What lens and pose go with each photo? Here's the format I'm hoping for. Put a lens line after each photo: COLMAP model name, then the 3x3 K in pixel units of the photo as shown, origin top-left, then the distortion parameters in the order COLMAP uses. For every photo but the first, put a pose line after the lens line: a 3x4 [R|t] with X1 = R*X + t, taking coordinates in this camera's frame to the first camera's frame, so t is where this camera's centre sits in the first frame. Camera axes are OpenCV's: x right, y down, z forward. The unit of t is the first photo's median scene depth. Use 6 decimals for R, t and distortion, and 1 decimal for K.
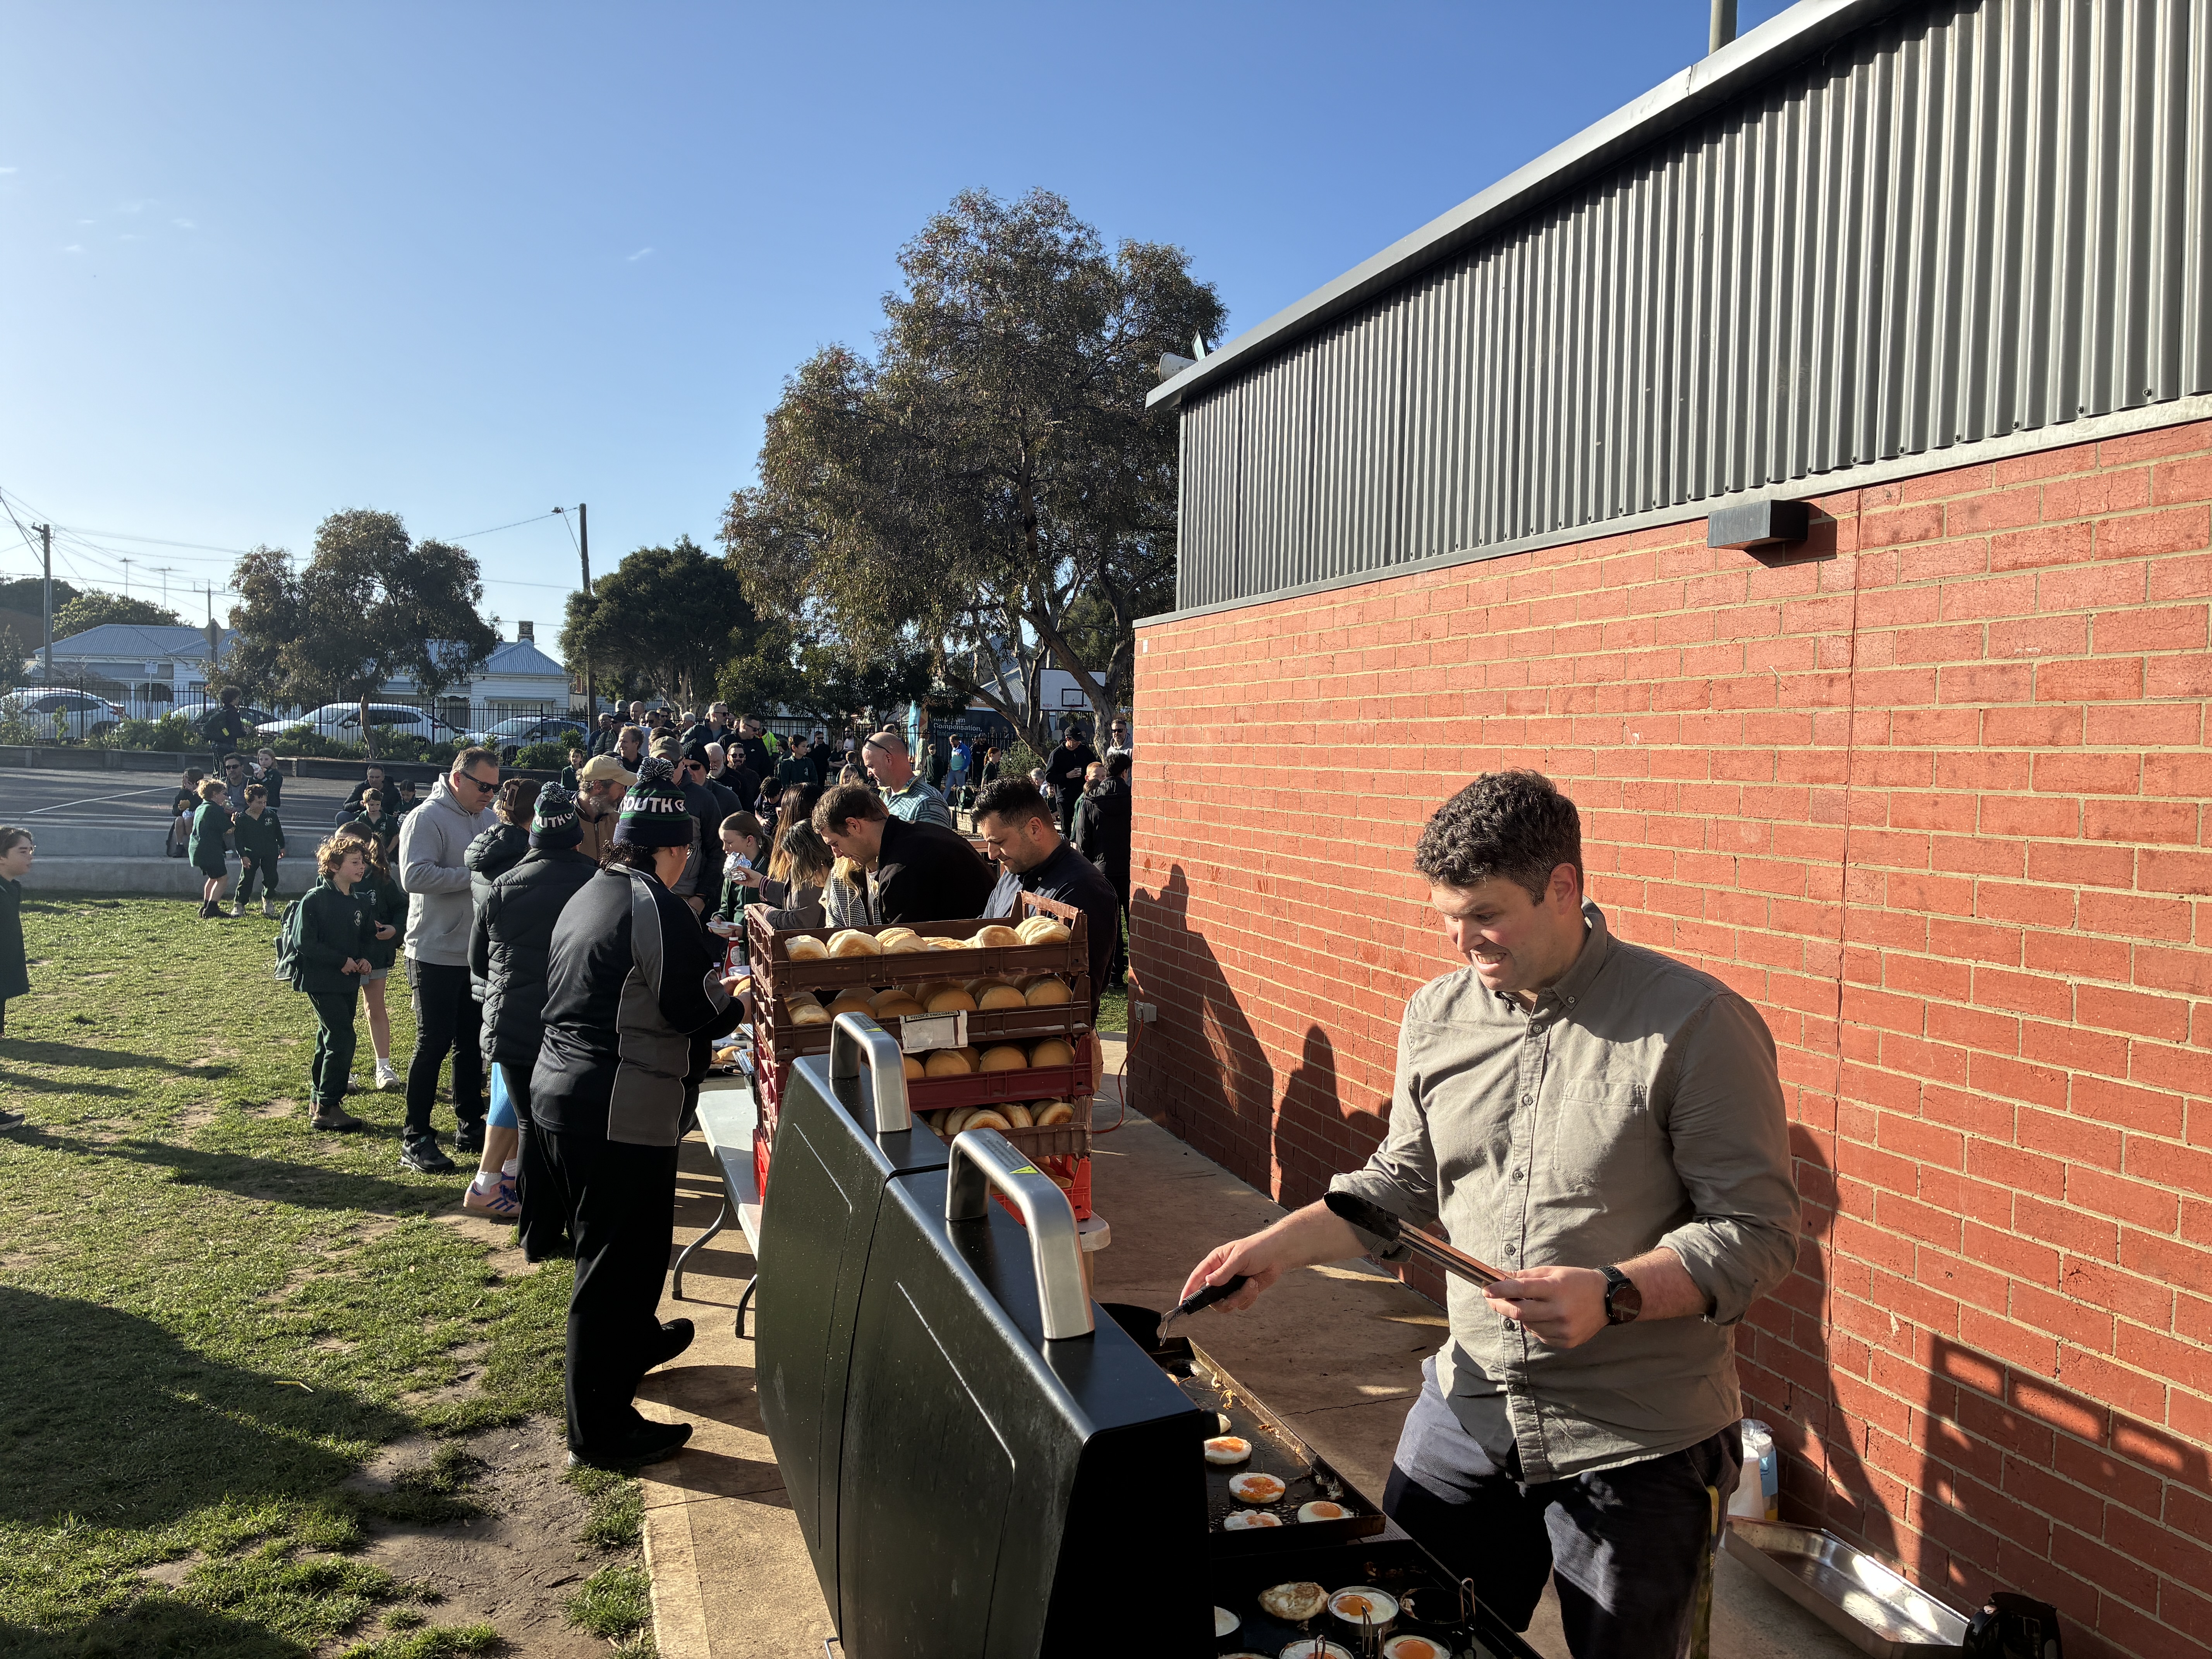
lens RADIAL K [[1684.7, 0, 1119.9], [0, 1684.7, 834.8], [0, 0, 1]] dist [0.041020, -0.050658]
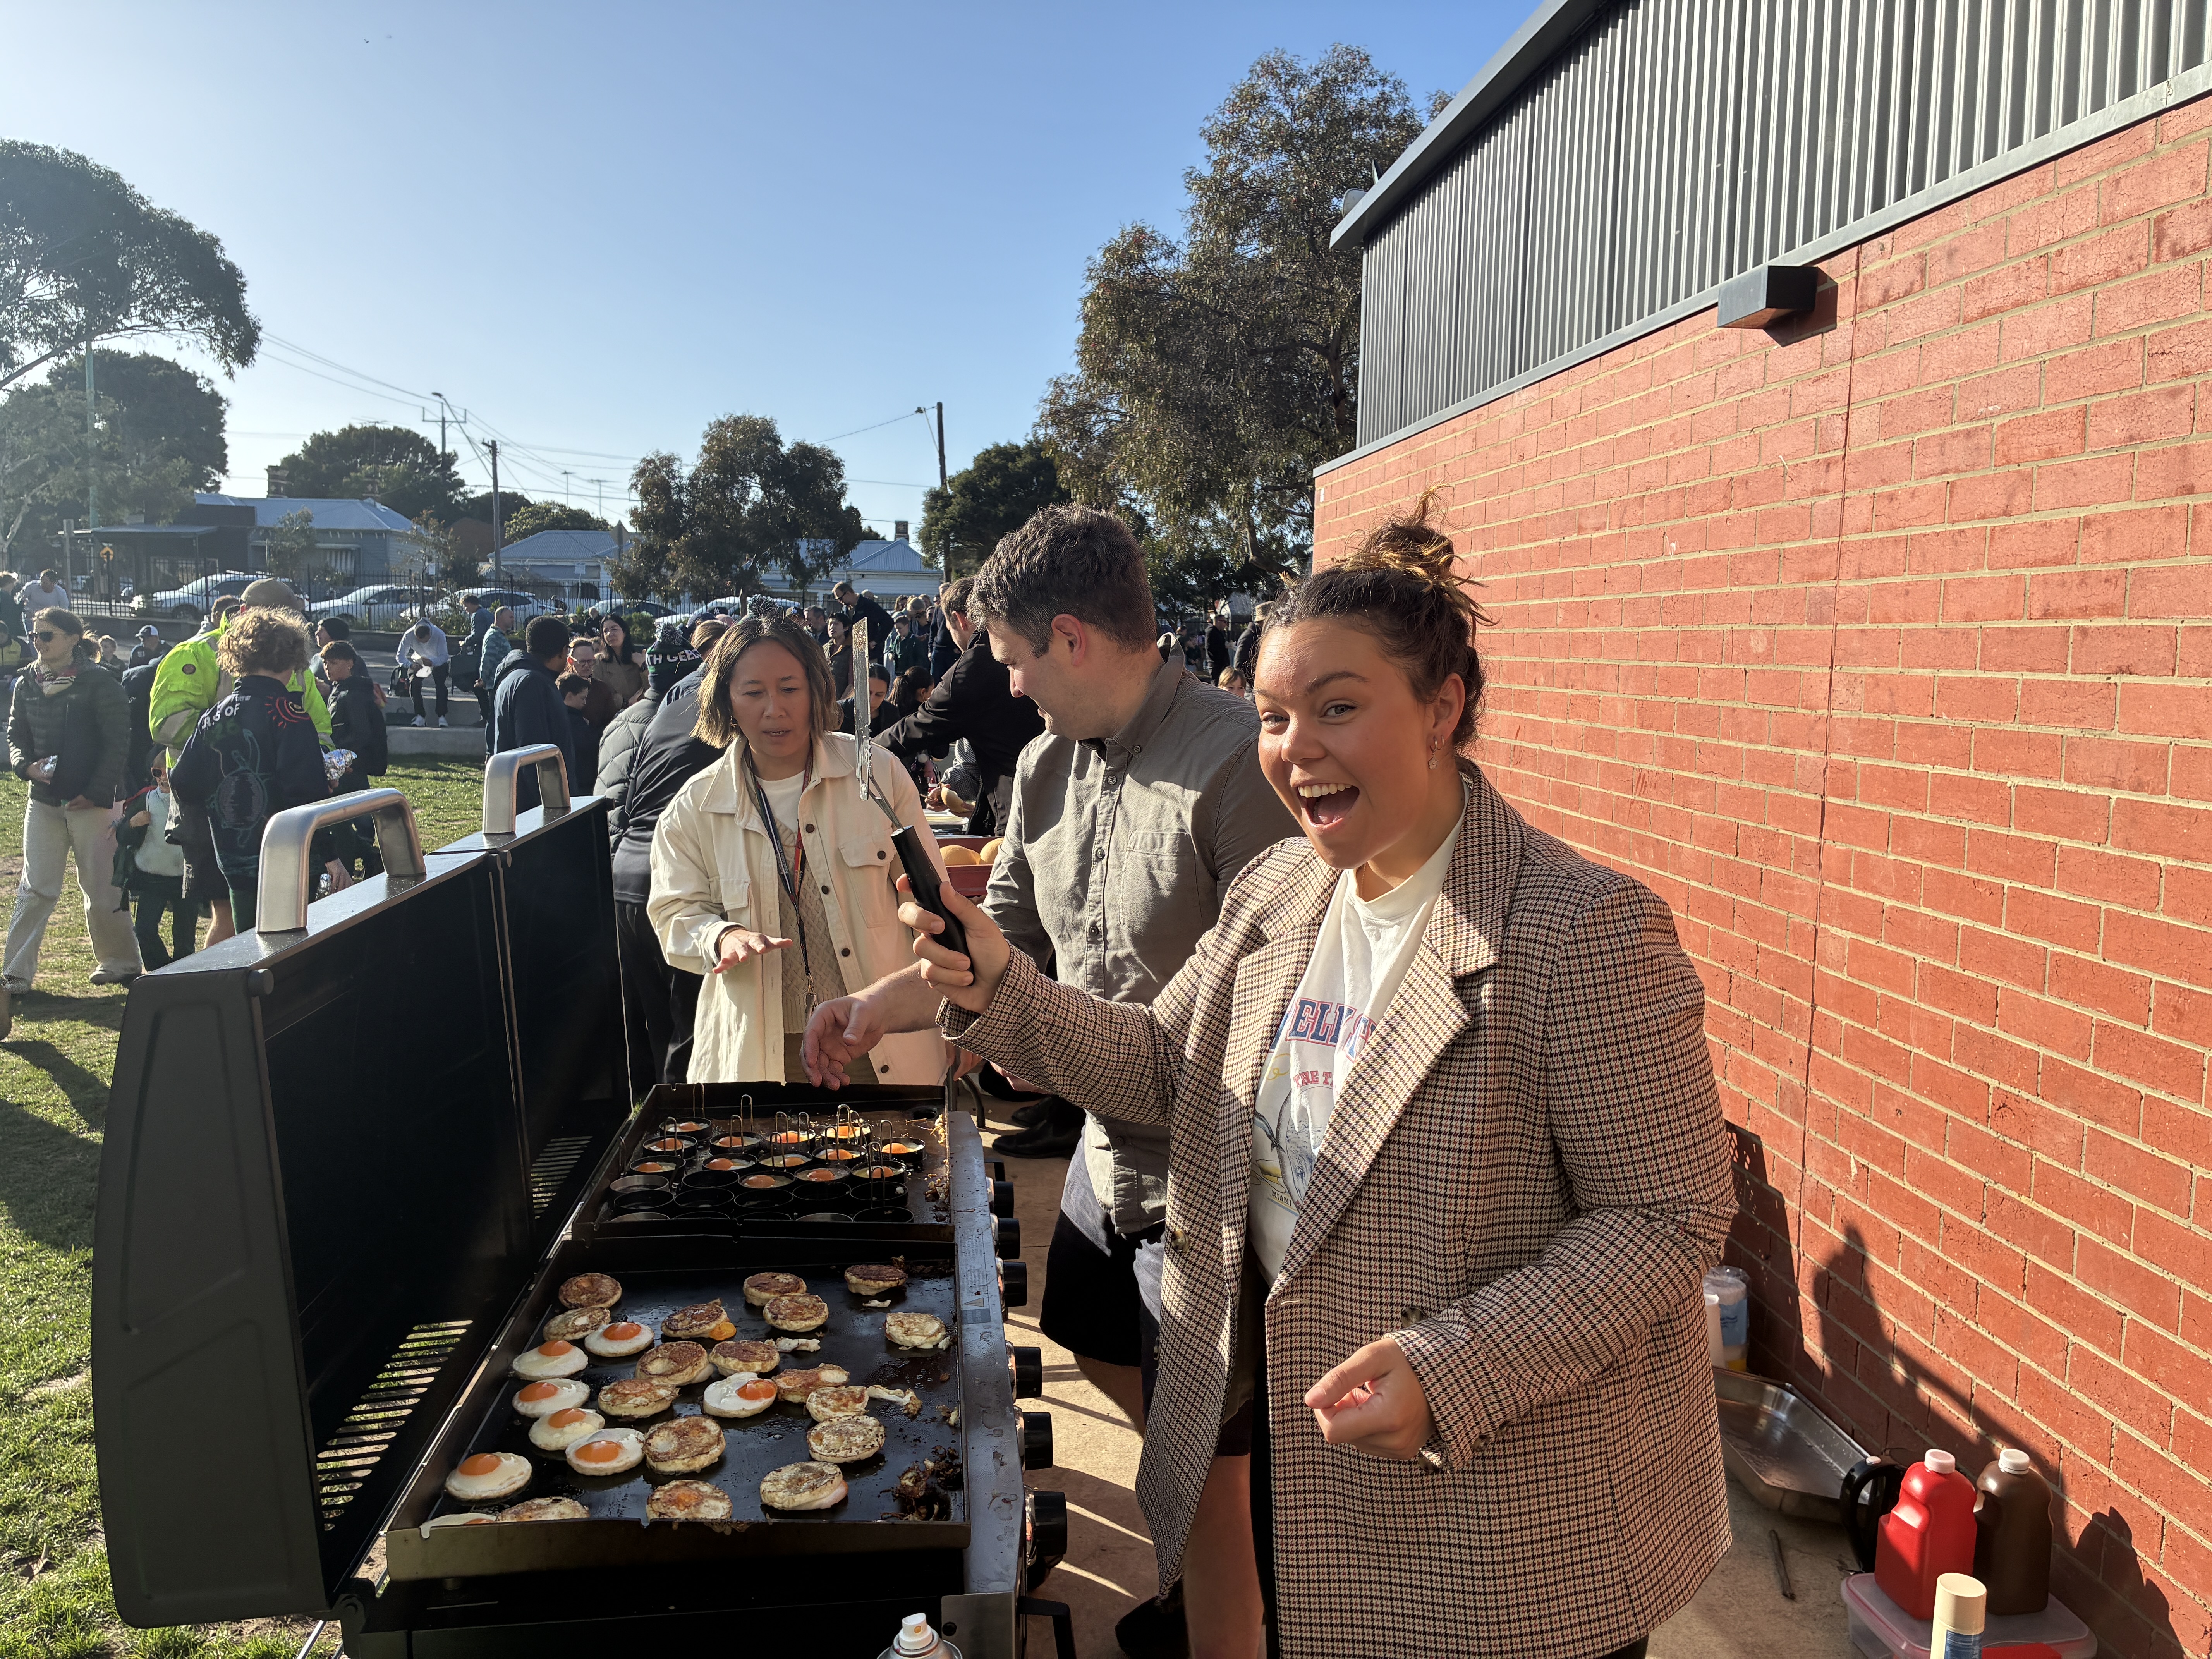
lens RADIAL K [[1684.7, 0, 1096.5], [0, 1684.7, 824.9], [0, 0, 1]] dist [0.041020, -0.050658]
pose [[0.970063, 0.023103, -0.241754, 0.246297], [-0.010348, 0.998493, 0.053897, 0.051848], [0.242634, -0.049781, 0.968840, 0.018086]]
